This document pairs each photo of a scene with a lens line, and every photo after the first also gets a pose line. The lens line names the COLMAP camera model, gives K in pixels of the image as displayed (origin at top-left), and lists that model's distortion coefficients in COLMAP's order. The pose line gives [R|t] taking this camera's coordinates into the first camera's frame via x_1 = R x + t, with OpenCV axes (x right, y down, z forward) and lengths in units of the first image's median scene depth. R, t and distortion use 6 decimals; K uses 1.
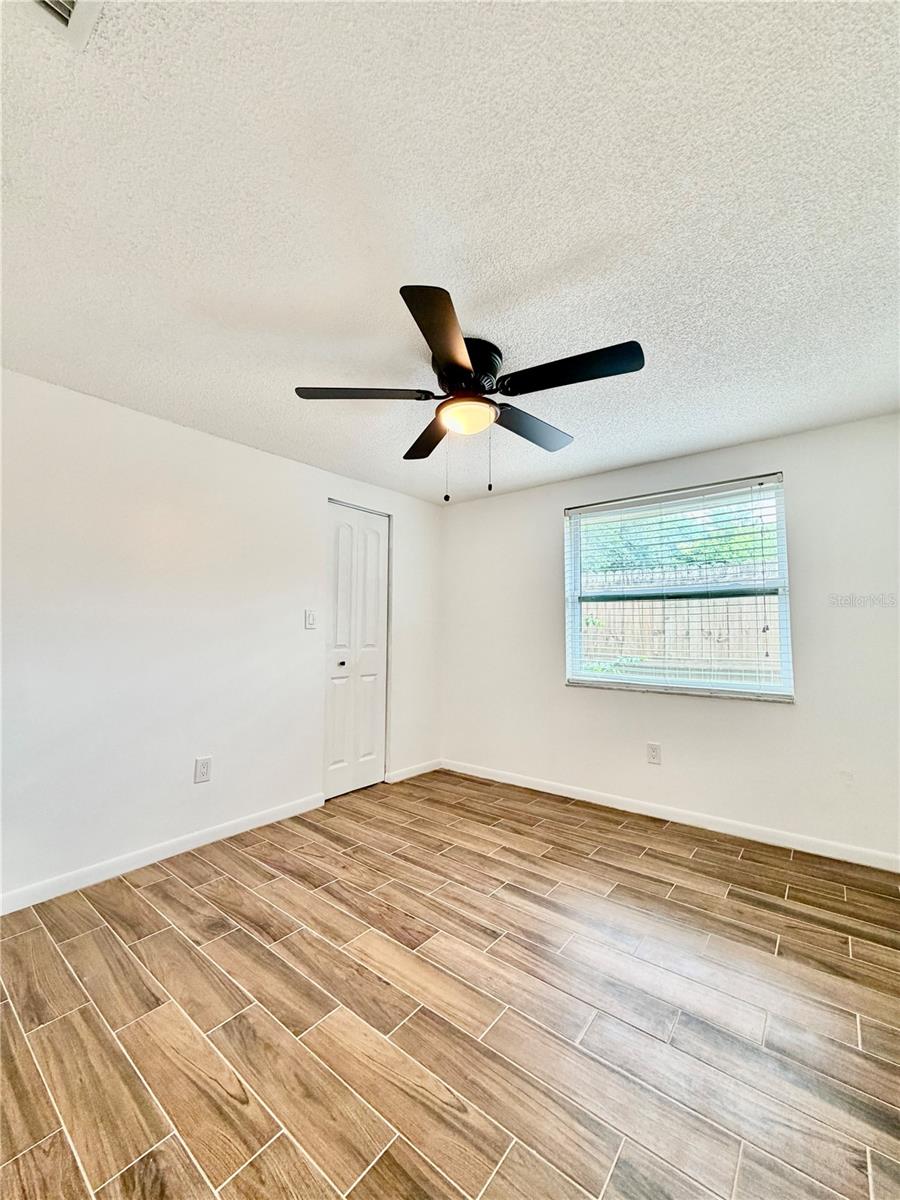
lens RADIAL K [[479.2, 0, 451.6], [0, 479.2, 597.6], [0, 0, 1]] dist [-0.000939, 0.000063]
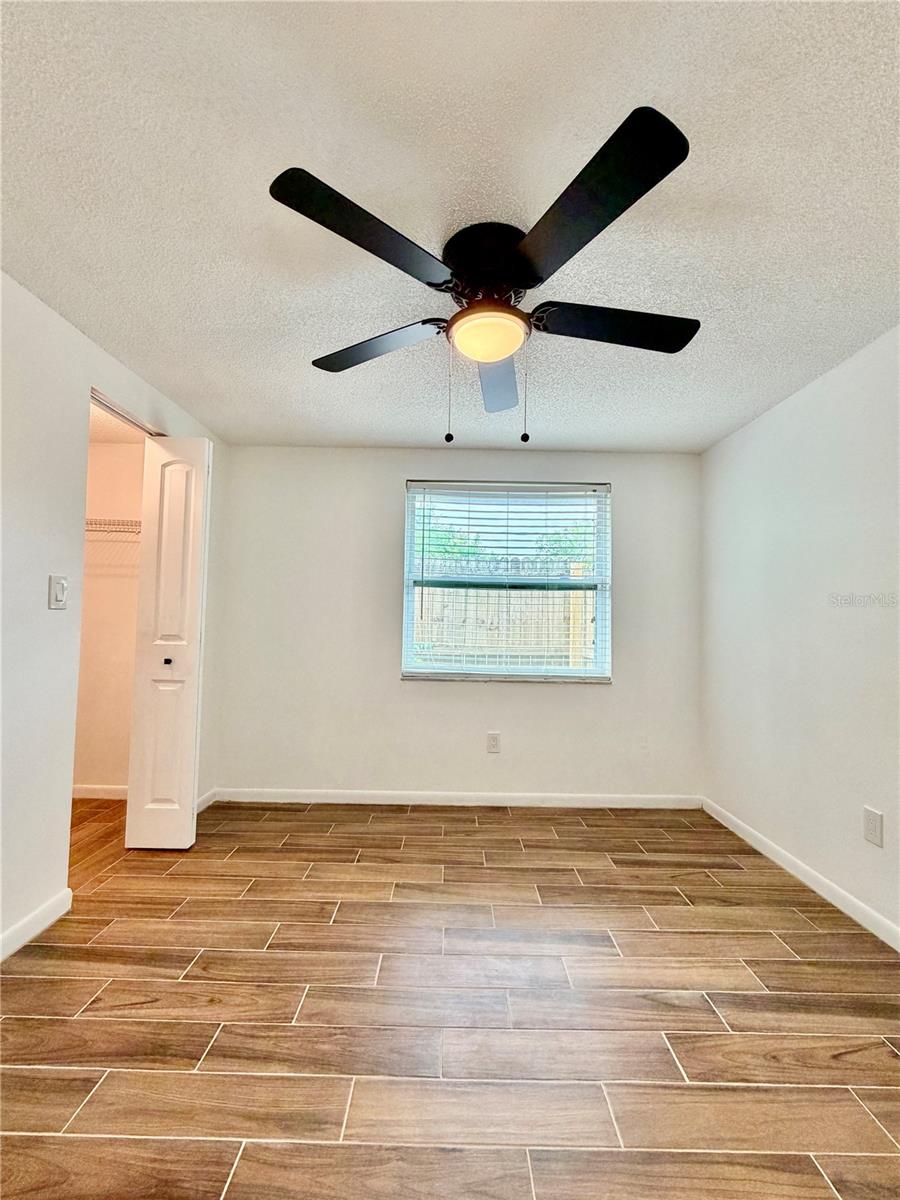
lens RADIAL K [[501.3, 0, 450.1], [0, 501.3, 594.6], [0, 0, 1]] dist [-0.001670, 0.000073]
pose [[0.781299, 0.043597, 0.622633, -0.359539], [-0.060862, 0.998125, 0.006481, 0.019892], [-0.621183, -0.042958, 0.782487, 0.293828]]
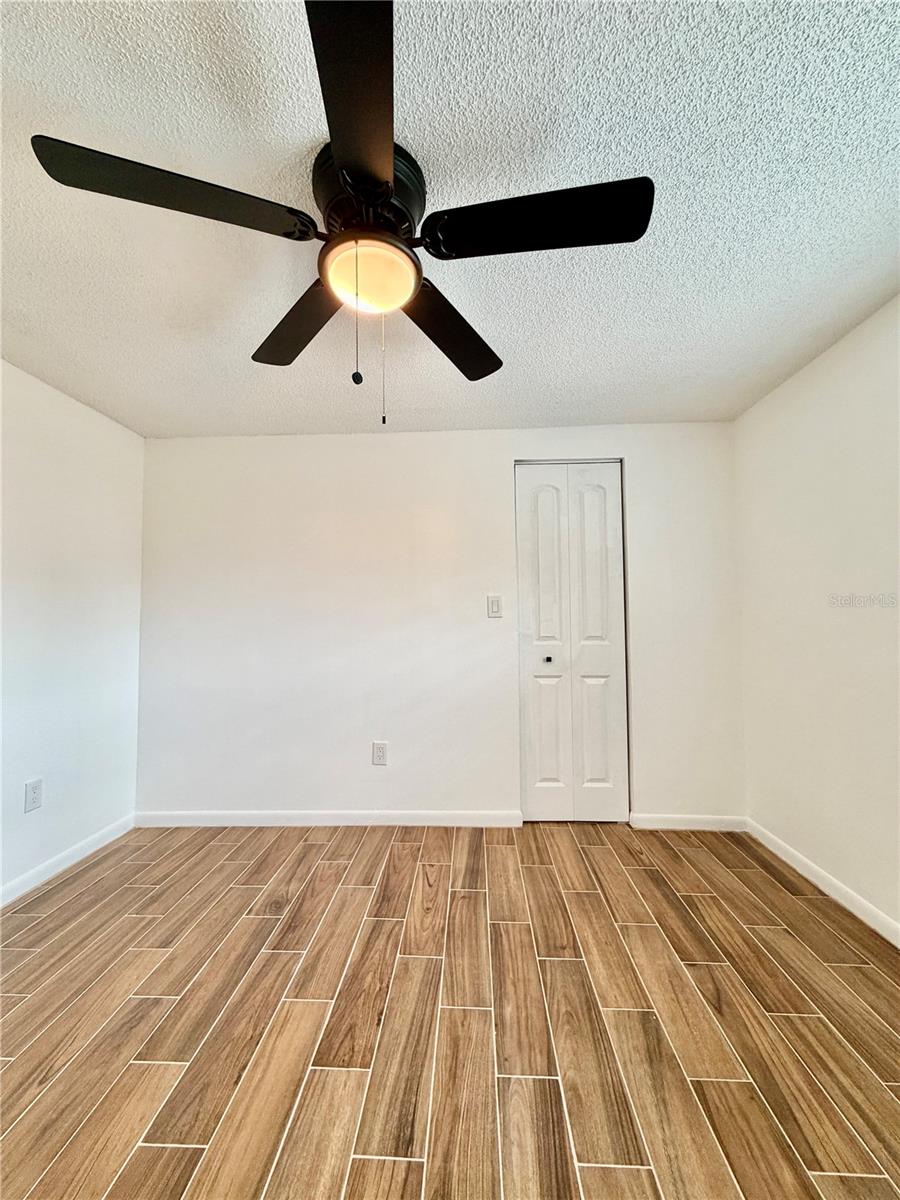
lens RADIAL K [[479.2, 0, 451.6], [0, 479.2, 597.6], [0, 0, 1]] dist [-0.000939, 0.000063]
pose [[0.588876, -0.048599, -0.806761, 0.428018], [0.070971, 0.997444, -0.008283, 0.036993], [0.805102, -0.052379, 0.590820, 0.509400]]
